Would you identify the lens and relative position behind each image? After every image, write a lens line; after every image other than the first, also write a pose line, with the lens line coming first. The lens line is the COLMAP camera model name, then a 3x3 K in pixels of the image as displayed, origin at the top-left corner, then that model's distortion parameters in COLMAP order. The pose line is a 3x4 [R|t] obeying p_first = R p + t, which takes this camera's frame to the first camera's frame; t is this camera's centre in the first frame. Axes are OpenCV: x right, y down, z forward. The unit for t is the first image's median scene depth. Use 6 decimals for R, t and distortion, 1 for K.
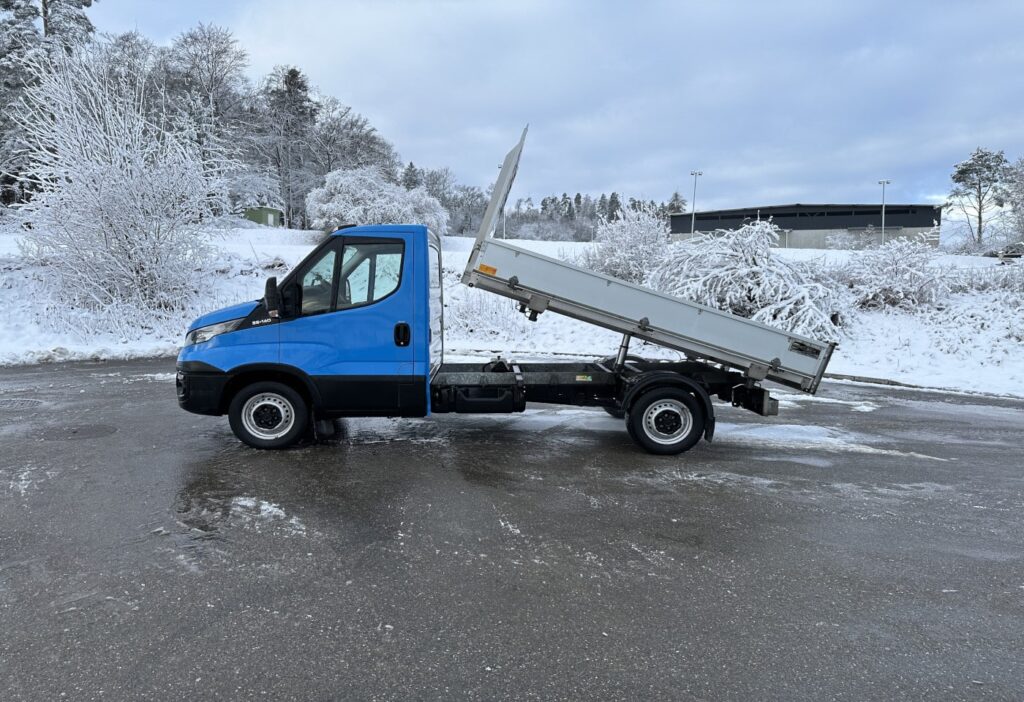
lens RADIAL K [[715.6, 0, 511.6], [0, 715.6, 353.4], [0, 0, 1]] dist [0.052117, -0.066224]
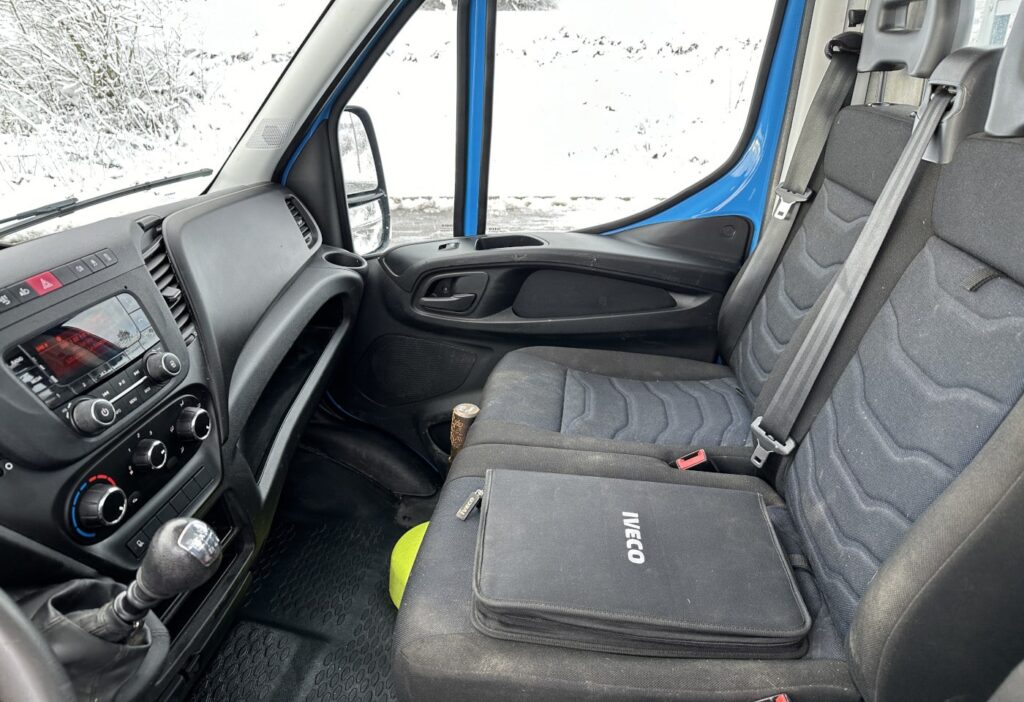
lens RADIAL K [[708.1, 0, 498.6], [0, 708.1, 393.9], [0, 0, 1]] dist [0.028492, -0.032437]
pose [[0.985402, 0.050727, -0.162509, -0.071330], [0.007024, 0.941647, 0.336527, -0.044014], [0.170097, -0.332756, 0.927545, 0.367329]]
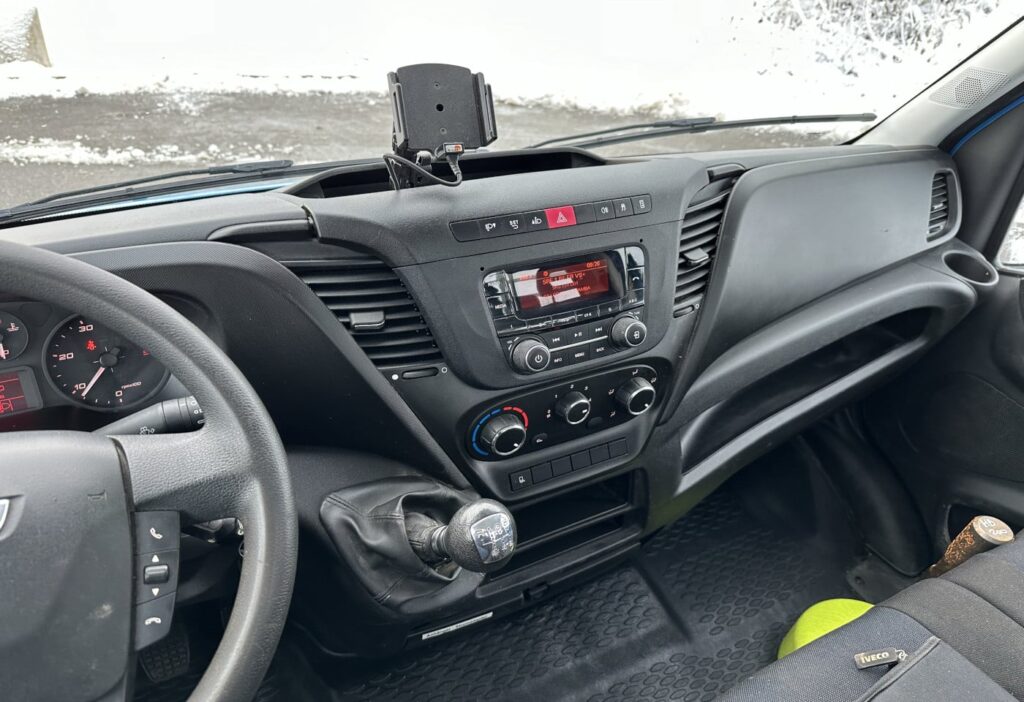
lens RADIAL K [[684.8, 0, 512.0], [0, 684.8, 409.6], [0, 0, 1]] dist [-0.002963, -0.002318]
pose [[0.458856, 0.520580, -0.720033, -0.070710], [-0.136884, 0.842126, 0.521620, -0.046947], [0.877903, -0.140787, 0.457674, 0.378701]]
